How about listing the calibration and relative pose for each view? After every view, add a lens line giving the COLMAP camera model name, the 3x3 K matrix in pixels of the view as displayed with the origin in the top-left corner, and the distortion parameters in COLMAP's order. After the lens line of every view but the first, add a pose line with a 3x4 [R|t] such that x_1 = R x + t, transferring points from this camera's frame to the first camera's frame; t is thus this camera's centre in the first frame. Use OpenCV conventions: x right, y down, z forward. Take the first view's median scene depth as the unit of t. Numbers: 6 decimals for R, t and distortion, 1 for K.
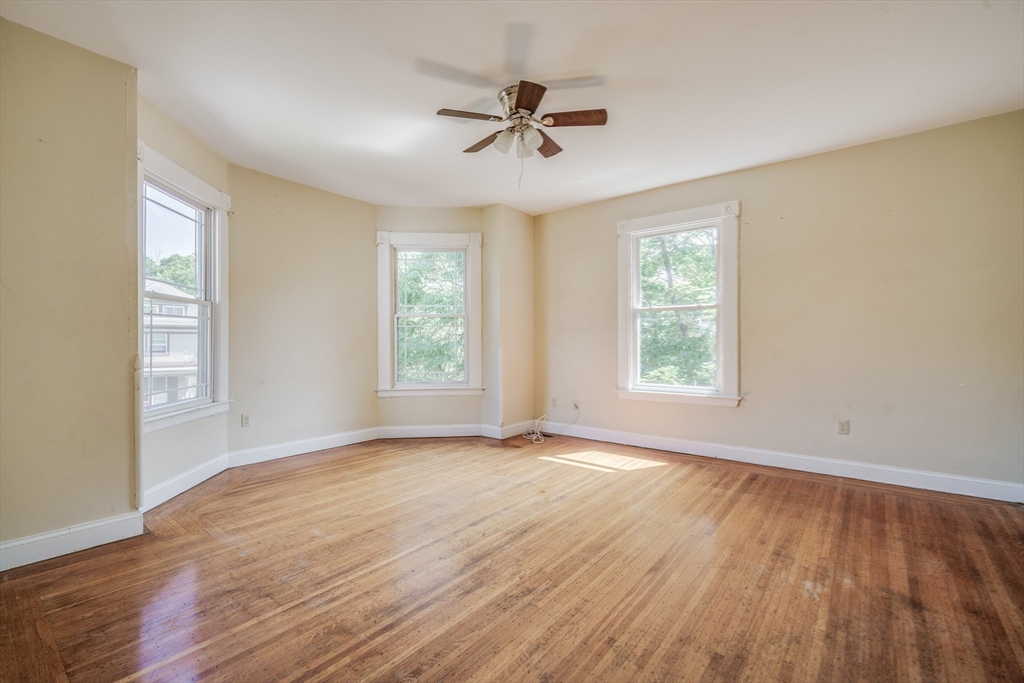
lens RADIAL K [[454.9, 0, 511.1], [0, 454.9, 342.5], [0, 0, 1]] dist [-0.002661, -0.000259]
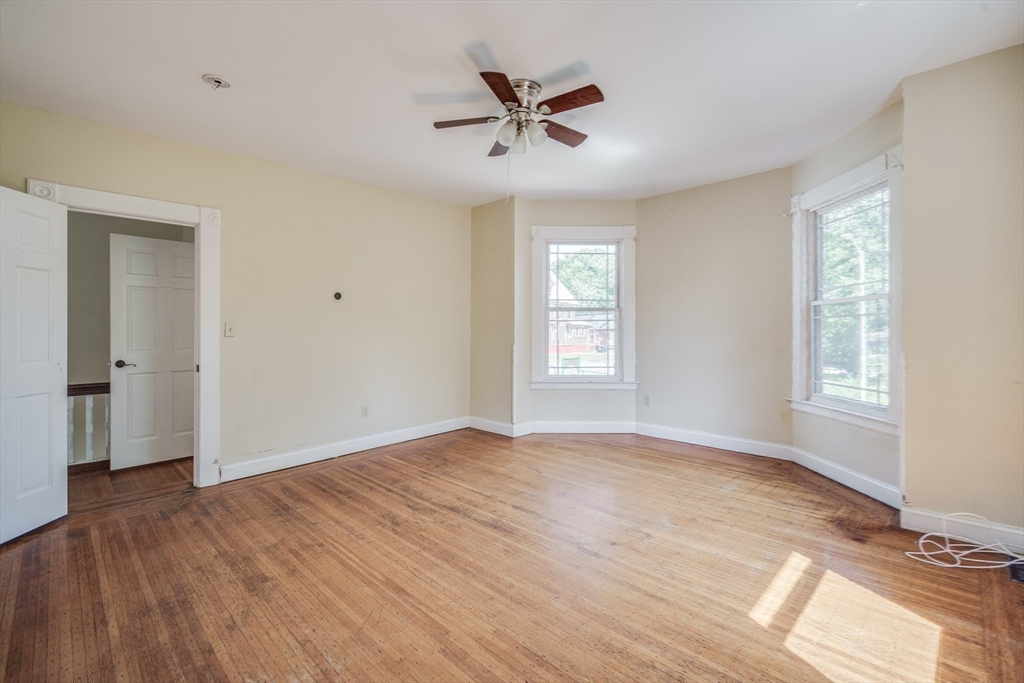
lens RADIAL K [[454.9, 0, 511.3], [0, 454.9, 333.1], [0, 0, 1]] dist [-0.002661, -0.000259]
pose [[-0.113741, 0.005635, -0.993494, 1.157741], [-0.001758, 0.999981, 0.005873, -0.032192], [0.993509, 0.002414, -0.113729, 1.275621]]
